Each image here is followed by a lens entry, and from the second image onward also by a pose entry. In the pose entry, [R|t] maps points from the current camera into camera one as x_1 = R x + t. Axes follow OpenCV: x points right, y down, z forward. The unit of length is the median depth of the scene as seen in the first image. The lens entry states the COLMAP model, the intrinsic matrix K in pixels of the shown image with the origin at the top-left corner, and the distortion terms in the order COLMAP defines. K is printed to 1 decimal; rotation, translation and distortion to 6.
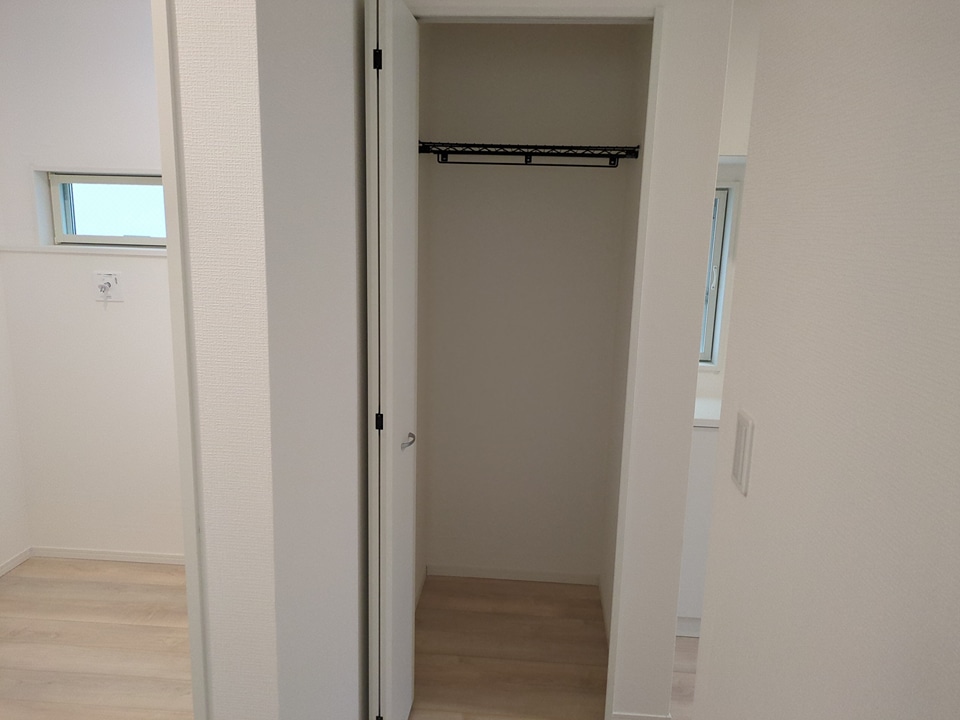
lens RADIAL K [[717.0, 0, 480.0], [0, 717.0, 360.0], [0, 0, 1]] dist [0.050567, -0.047700]
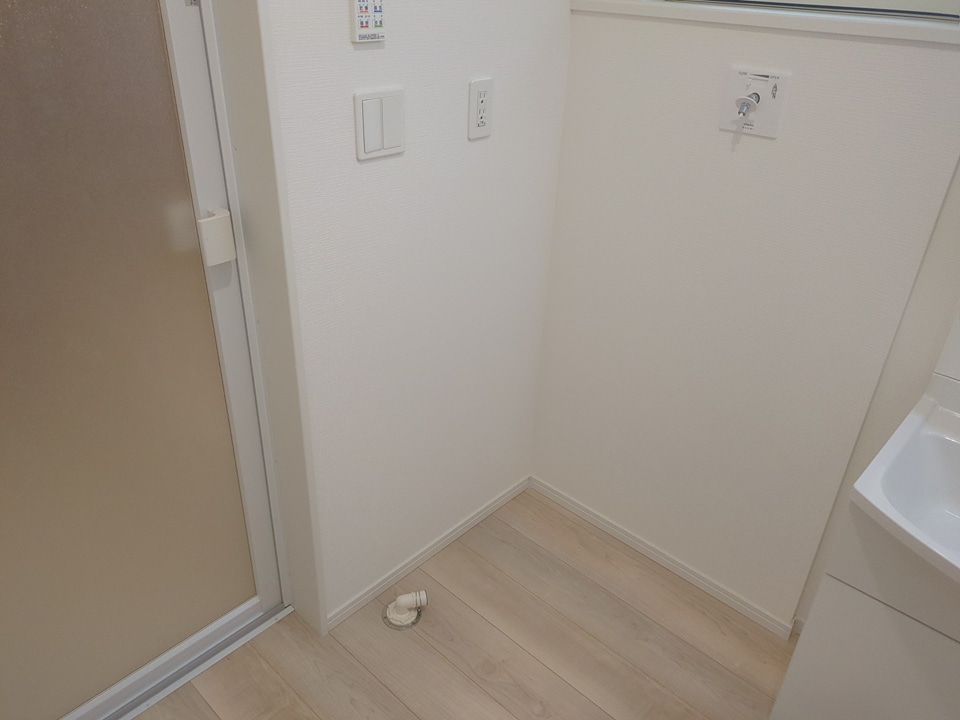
lens RADIAL K [[717.0, 0, 480.0], [0, 717.0, 360.0], [0, 0, 1]] dist [0.050567, -0.047700]
pose [[0.787273, 0.307848, -0.534257, -0.349290], [-0.142058, 0.933697, 0.328678, -0.074272], [0.600017, -0.182863, 0.778807, 0.492087]]
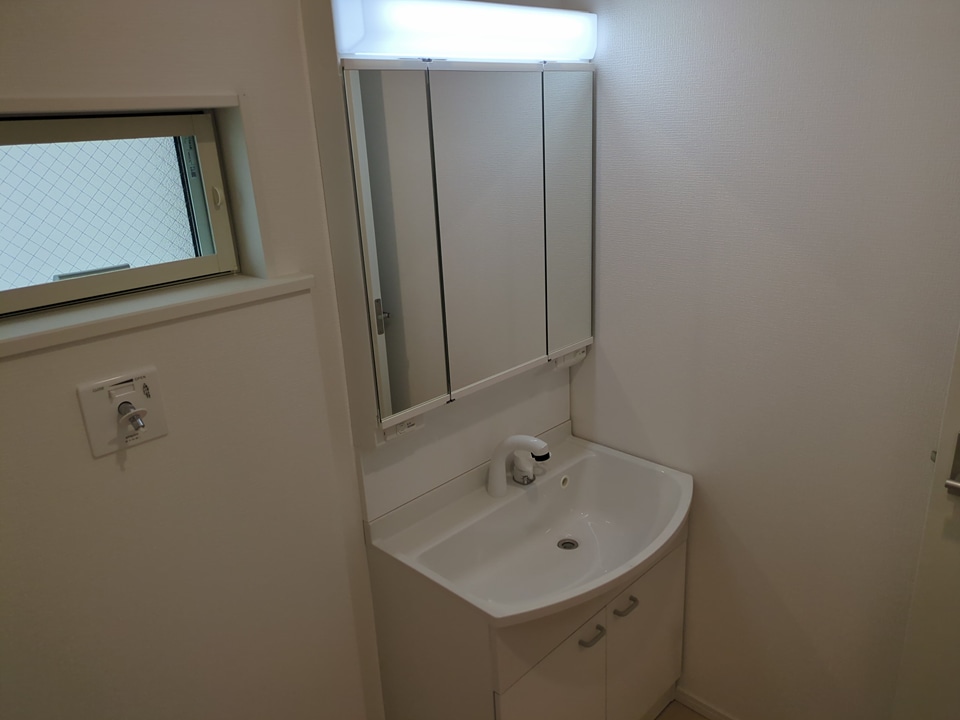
lens RADIAL K [[717.0, 0, 480.0], [0, 717.0, 360.0], [0, 0, 1]] dist [0.050567, -0.047700]
pose [[0.636644, -0.305495, 0.708066, -0.661398], [0.218295, 0.952023, 0.214475, -0.170474], [-0.739616, 0.018023, 0.672788, 0.596174]]
